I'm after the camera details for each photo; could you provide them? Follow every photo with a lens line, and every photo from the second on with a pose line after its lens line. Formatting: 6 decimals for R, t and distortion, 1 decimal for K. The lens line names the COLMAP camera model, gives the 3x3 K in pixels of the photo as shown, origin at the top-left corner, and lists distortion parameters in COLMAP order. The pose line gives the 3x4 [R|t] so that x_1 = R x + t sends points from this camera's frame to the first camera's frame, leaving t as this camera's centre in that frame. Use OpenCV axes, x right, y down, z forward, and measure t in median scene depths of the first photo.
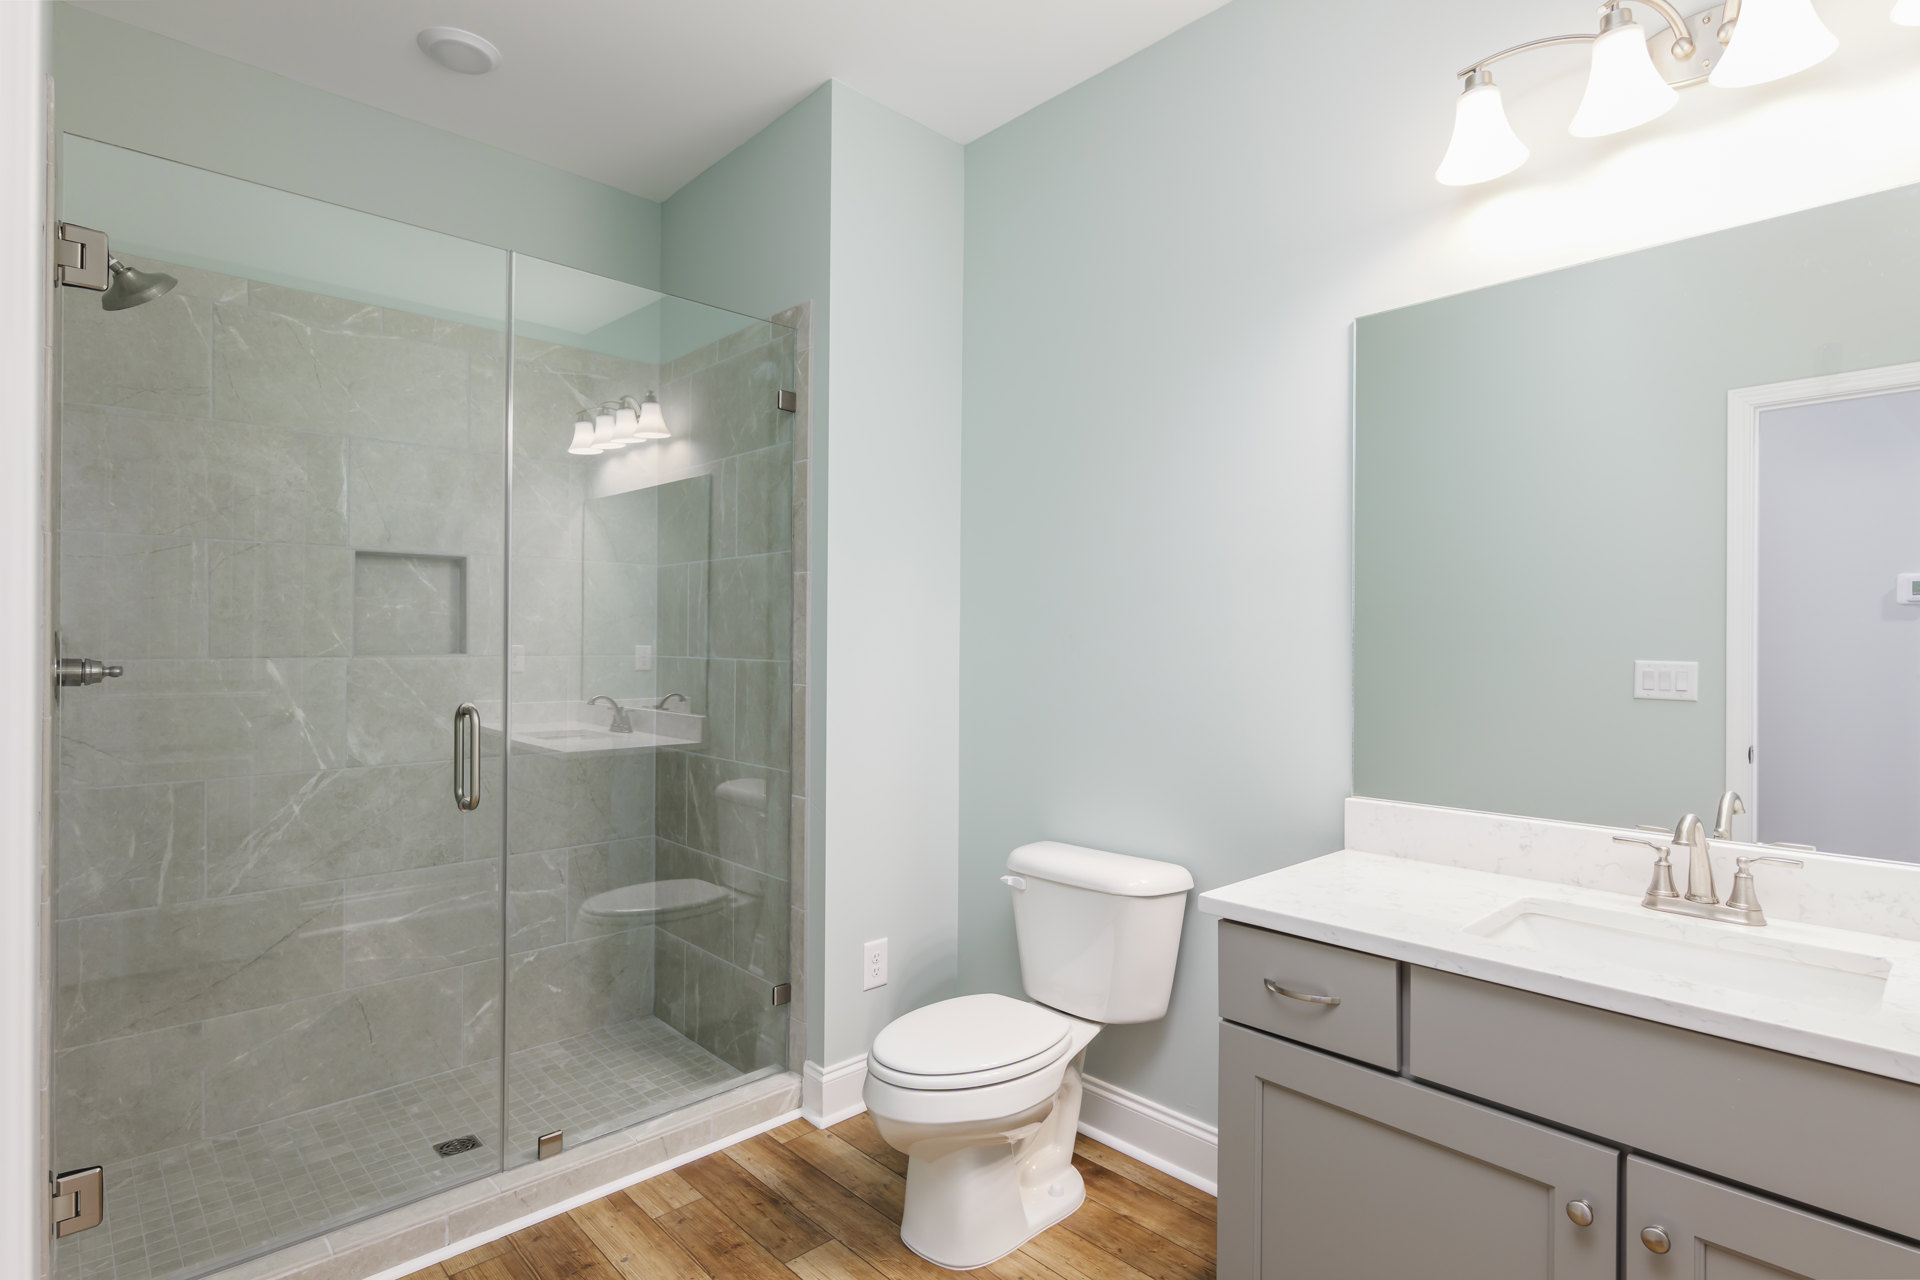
lens RADIAL K [[941.0, 0, 922.8], [0, 941.0, 637.6], [0, 0, 1]] dist [0.000930, 0.001214]
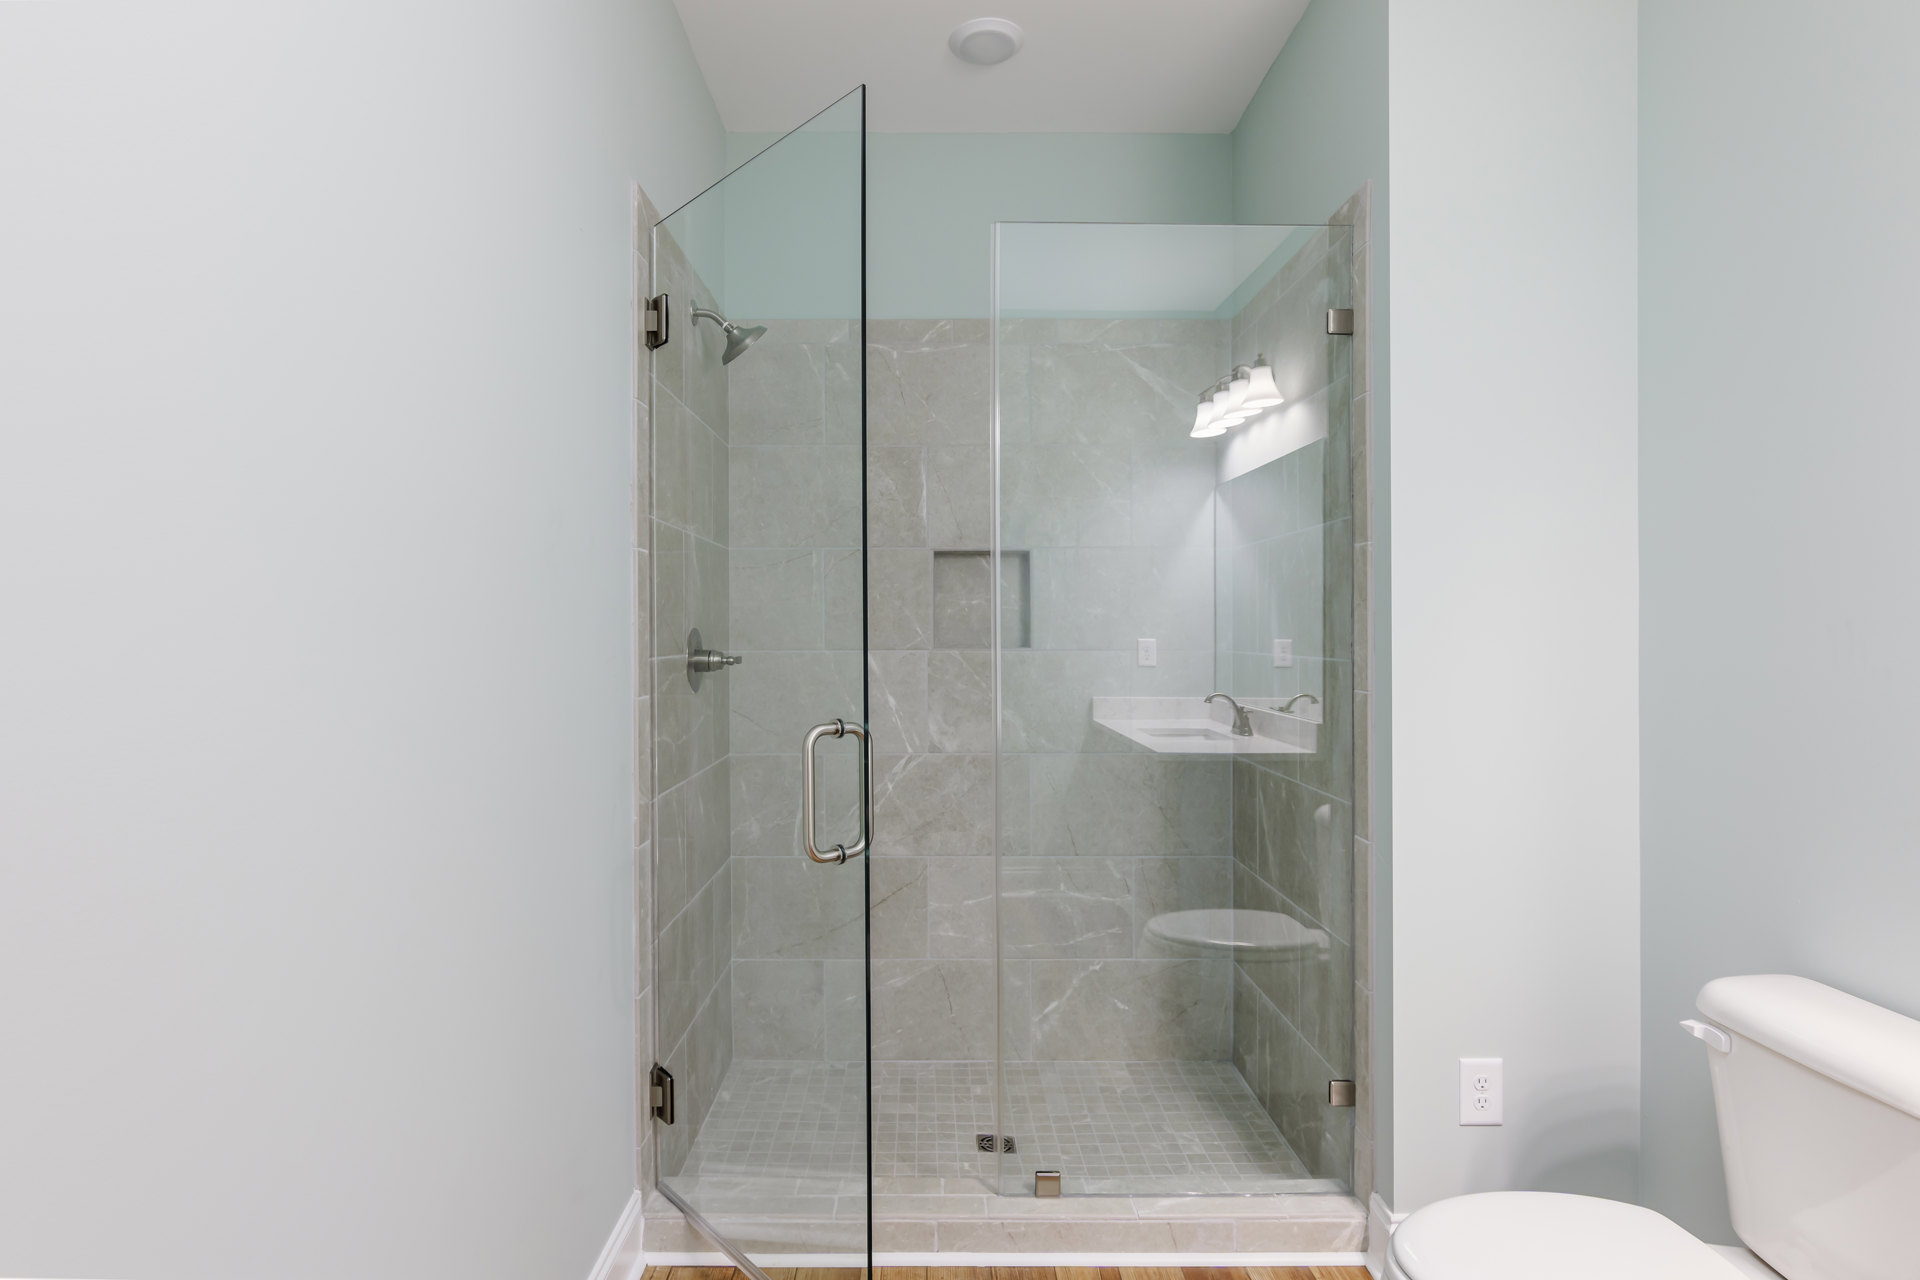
lens RADIAL K [[941.0, 0, 961.1], [0, 941.0, 626.6], [0, 0, 1]] dist [0.000930, 0.001214]
pose [[0.749723, -0.007649, -0.661707, 0.129092], [0.004701, 0.999970, -0.006233, 0.000826], [0.661735, 0.001563, 0.749737, 0.215997]]
